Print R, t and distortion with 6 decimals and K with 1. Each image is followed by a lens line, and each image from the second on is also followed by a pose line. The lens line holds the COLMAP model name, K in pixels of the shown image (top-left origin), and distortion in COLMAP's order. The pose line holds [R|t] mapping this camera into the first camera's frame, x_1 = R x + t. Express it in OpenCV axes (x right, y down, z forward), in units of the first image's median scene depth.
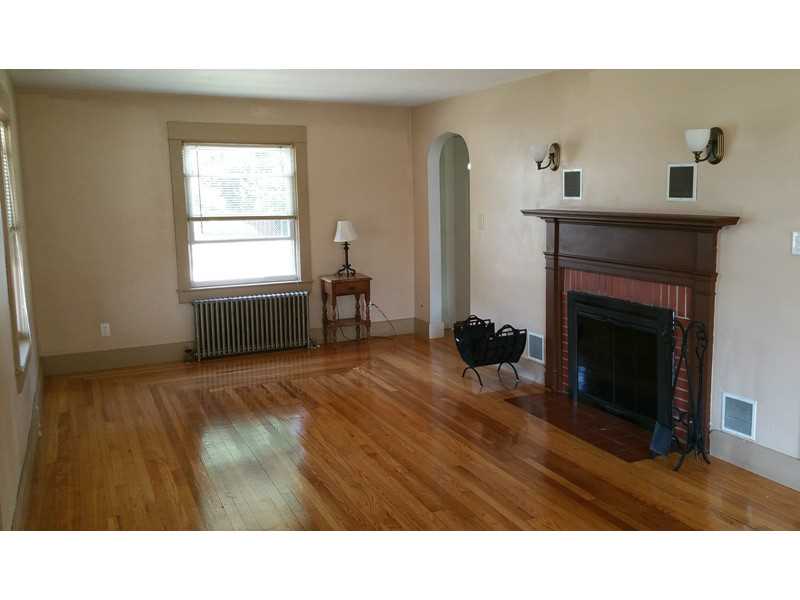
lens RADIAL K [[663.8, 0, 400.0], [0, 663.8, 300.0], [0, 0, 1]] dist [0.050312, -0.000903]
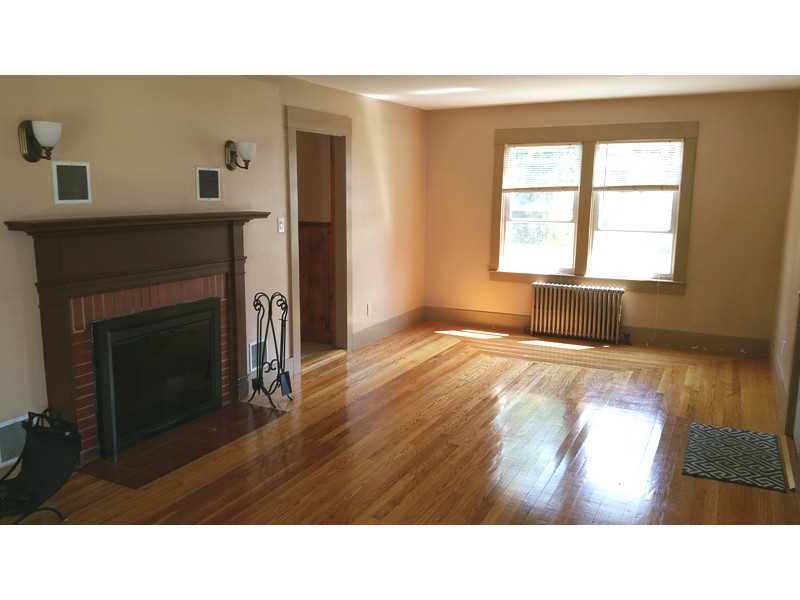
lens RADIAL K [[663.8, 0, 400.0], [0, 663.8, 300.0], [0, 0, 1]] dist [0.050312, -0.000903]
pose [[-0.603804, -0.126117, 0.787093, -0.668184], [0.133482, 0.957466, 0.255814, -0.225338], [-0.785877, 0.259524, -0.561288, 1.377248]]
